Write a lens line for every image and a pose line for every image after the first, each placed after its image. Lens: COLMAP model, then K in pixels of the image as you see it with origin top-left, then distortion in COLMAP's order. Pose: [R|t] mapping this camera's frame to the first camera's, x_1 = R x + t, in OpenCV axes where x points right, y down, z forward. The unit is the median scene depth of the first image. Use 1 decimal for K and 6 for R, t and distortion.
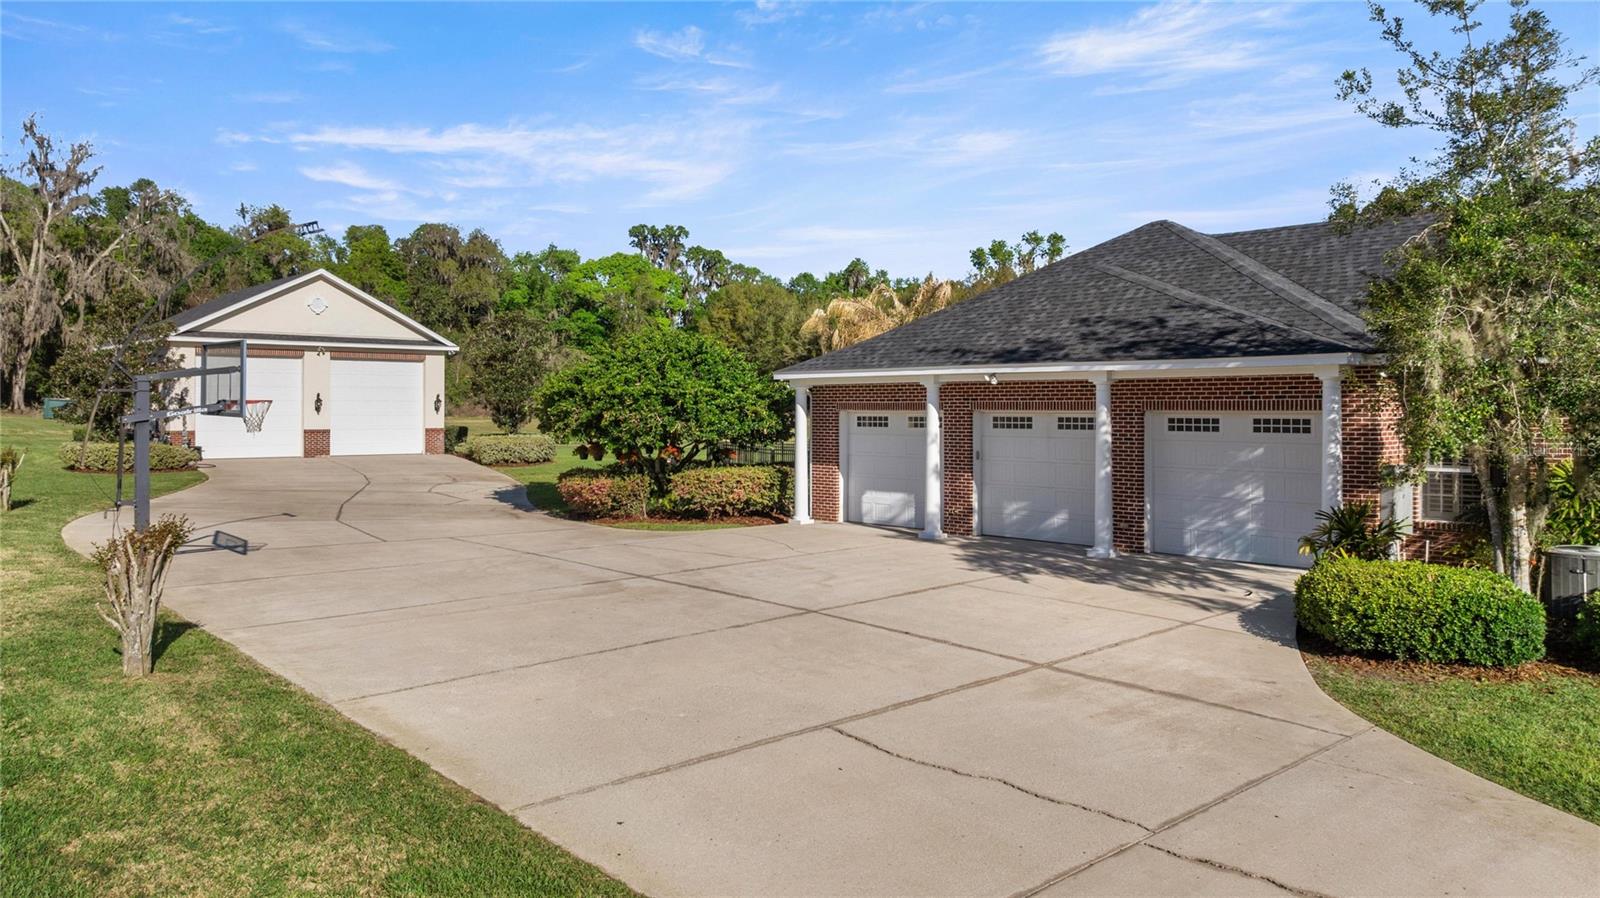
lens RADIAL K [[1121.0, 0, 799.1], [0, 1121.0, 466.8], [0, 0, 1]] dist [-0.014307, -0.000819]
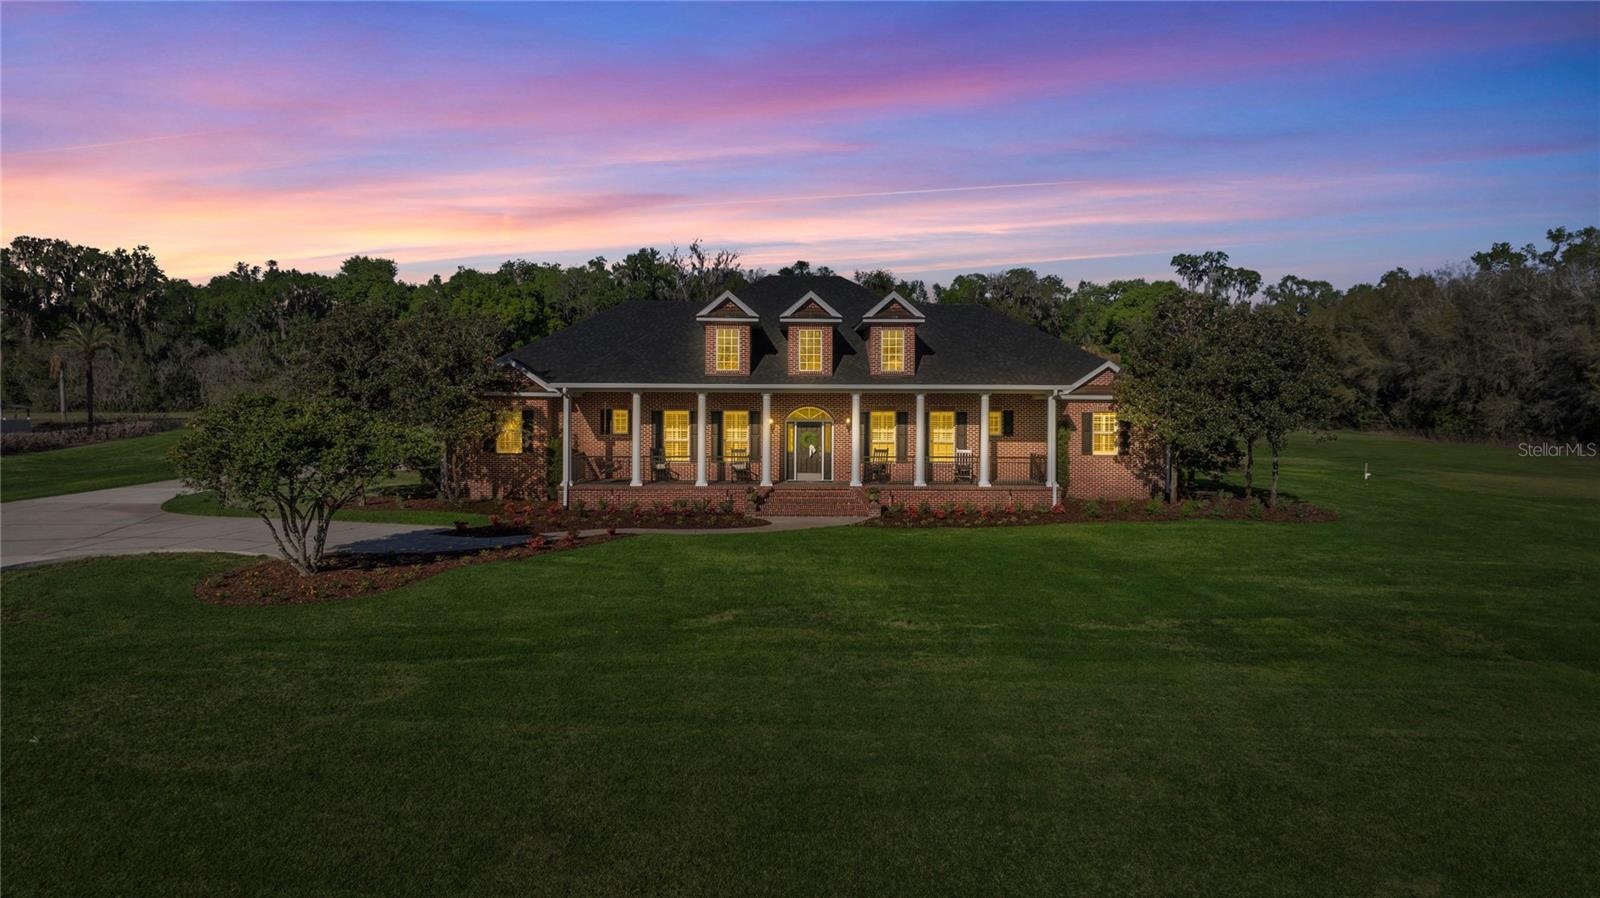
lens RADIAL K [[1121.0, 0, 799.1], [0, 1121.0, 466.8], [0, 0, 1]] dist [-0.014307, -0.000819]
pose [[0.752308, 0.032086, -0.658030, 0.358053], [-0.038009, 0.999263, 0.005271, 0.006393], [0.657715, 0.021046, 0.752973, -0.106142]]
